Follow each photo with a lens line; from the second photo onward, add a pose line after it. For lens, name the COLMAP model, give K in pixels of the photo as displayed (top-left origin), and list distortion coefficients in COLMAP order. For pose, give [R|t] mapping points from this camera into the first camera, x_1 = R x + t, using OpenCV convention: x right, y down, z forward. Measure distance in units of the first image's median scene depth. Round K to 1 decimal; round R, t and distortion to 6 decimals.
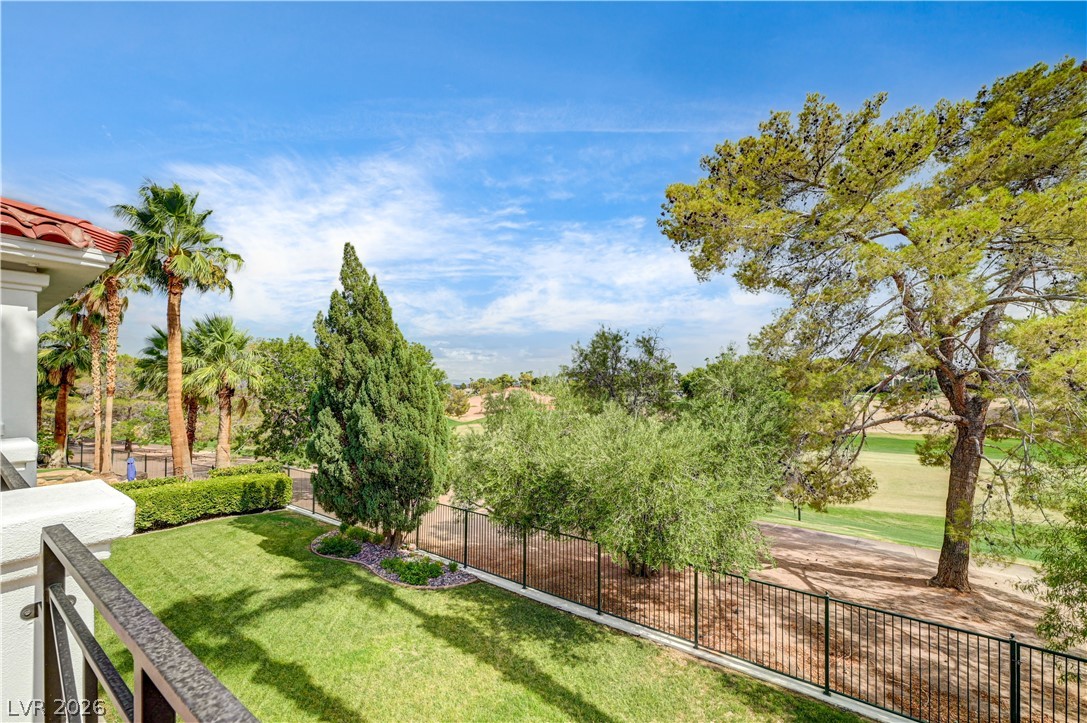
lens RADIAL K [[436.0, 0, 548.0], [0, 436.0, 363.9], [0, 0, 1]] dist [-0.004946, -0.000039]
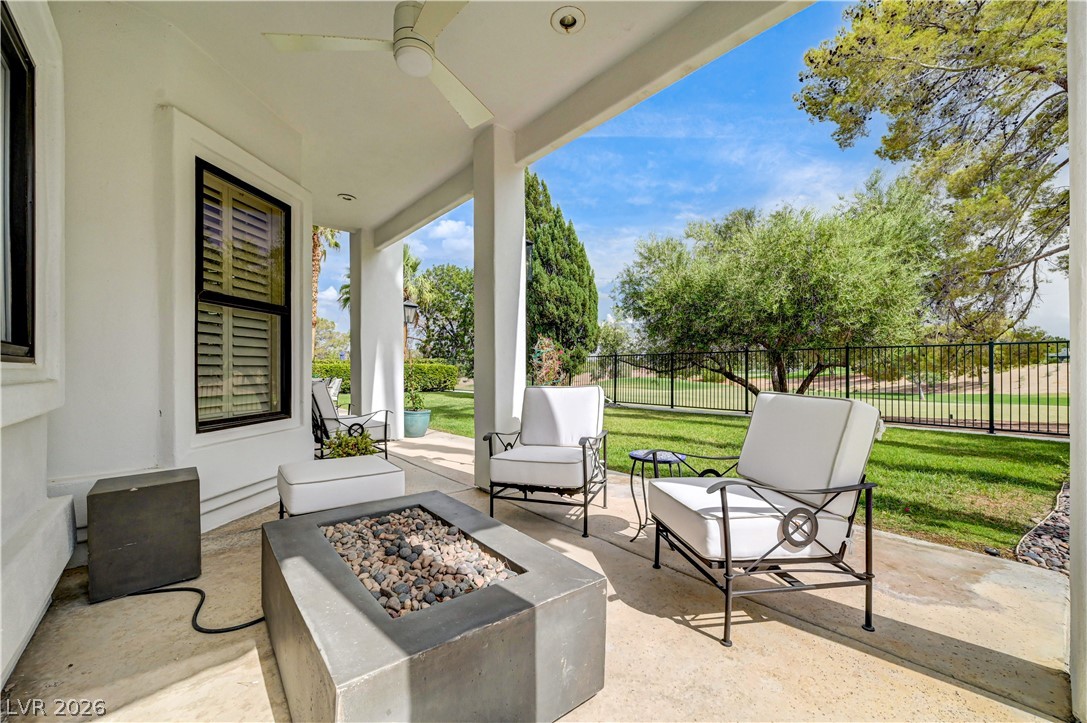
lens RADIAL K [[436.0, 0, 538.8], [0, 436.0, 359.2], [0, 0, 1]] dist [-0.004946, -0.000039]
pose [[0.971078, -0.001269, -0.238758, -0.101733], [0.000334, 0.999992, -0.003957, 0.329128], [0.238761, 0.003763, 0.971071, -0.174765]]
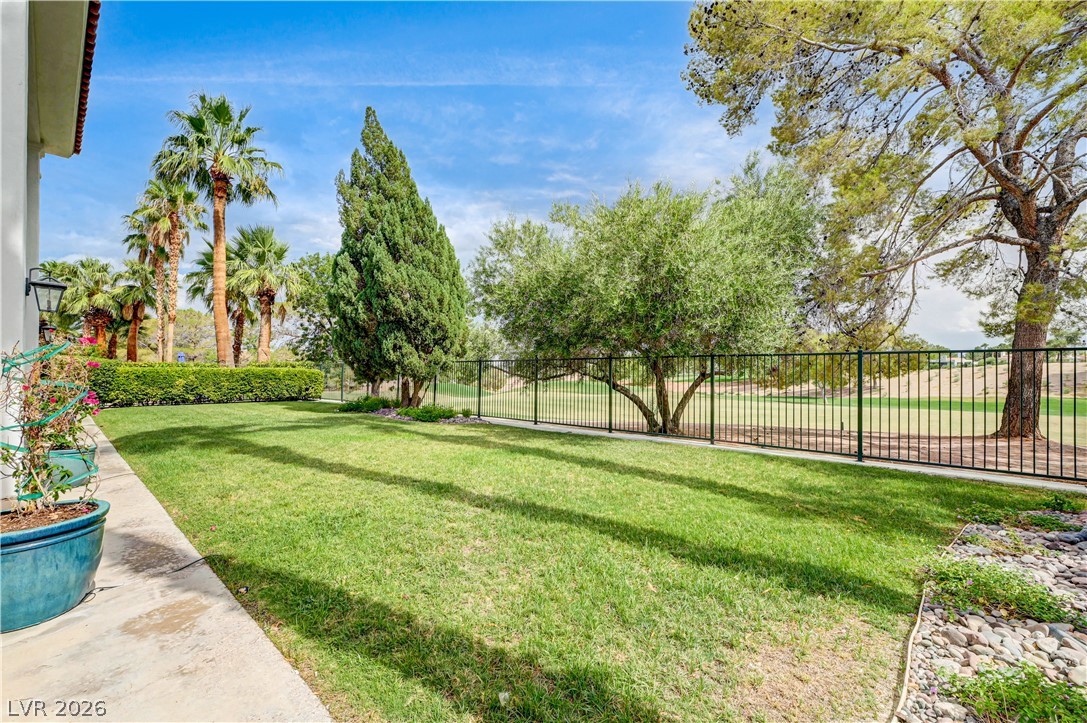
lens RADIAL K [[436.0, 0, 546.2], [0, 436.0, 361.6], [0, 0, 1]] dist [-0.004946, -0.000039]
pose [[0.994982, 0.006029, -0.099877, 0.057226], [-0.006427, 0.999973, -0.003663, 0.319107], [0.099852, 0.004286, 0.994993, 0.028628]]
